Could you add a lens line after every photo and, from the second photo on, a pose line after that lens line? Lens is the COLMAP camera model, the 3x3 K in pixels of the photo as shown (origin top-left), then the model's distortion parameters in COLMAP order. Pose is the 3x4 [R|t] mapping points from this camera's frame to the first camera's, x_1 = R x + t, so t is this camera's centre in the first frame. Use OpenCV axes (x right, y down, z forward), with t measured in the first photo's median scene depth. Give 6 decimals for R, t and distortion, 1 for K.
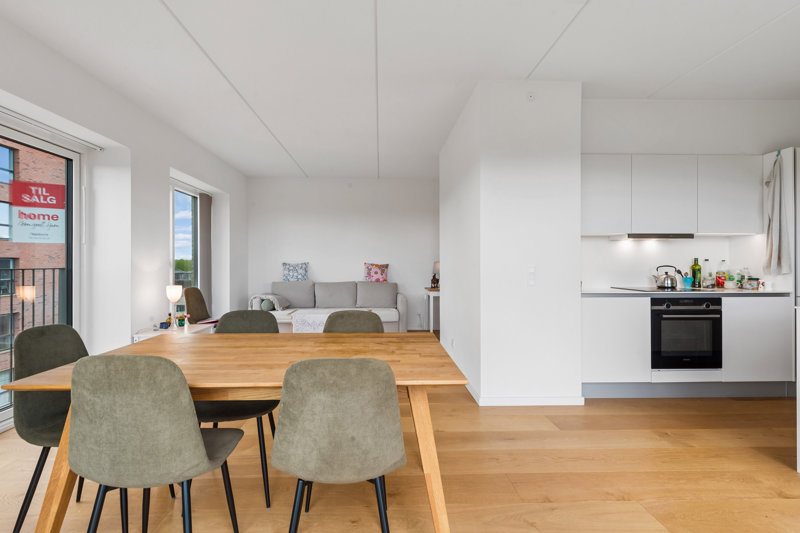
lens RADIAL K [[391.5, 0, 400.1], [0, 391.5, 262.1], [0, 0, 1]] dist [0.021149, 0.000001]
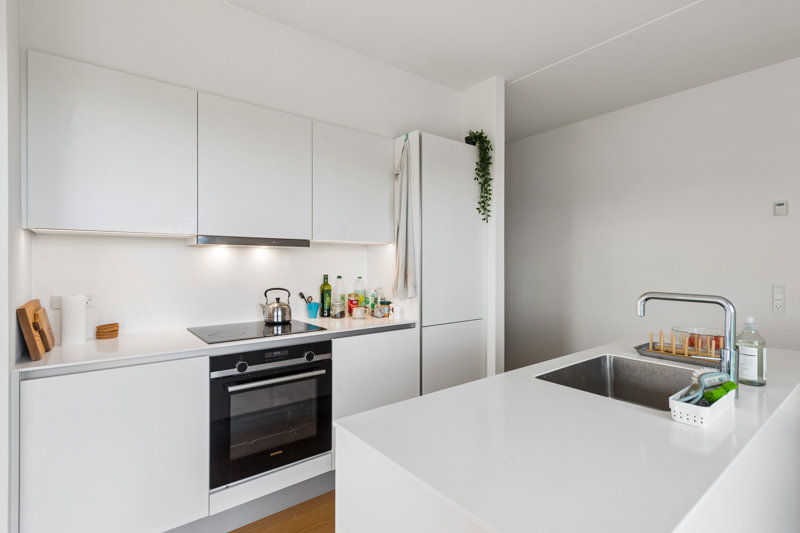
lens RADIAL K [[385.5, 0, 400.0], [0, 385.5, 266.5], [0, 0, 1]] dist [-0.000196, -0.000002]
pose [[0.822137, -0.003518, 0.569279, 0.517949], [-0.000094, 0.999980, 0.006315, -0.032407], [-0.569290, -0.005246, 0.822120, 0.402650]]
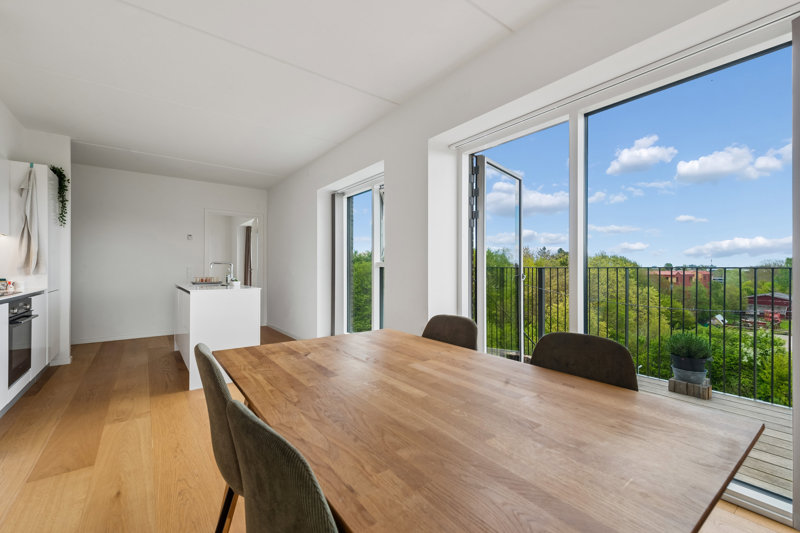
lens RADIAL K [[340.4, 0, 400.0], [0, 340.4, 266.5], [0, 0, 1]] dist [-0.000602, -0.000044]
pose [[-0.555310, 0.005470, 0.831625, -0.410410], [-0.006627, 0.999918, -0.011002, 0.013166], [-0.831617, -0.011620, -0.555228, 0.664730]]
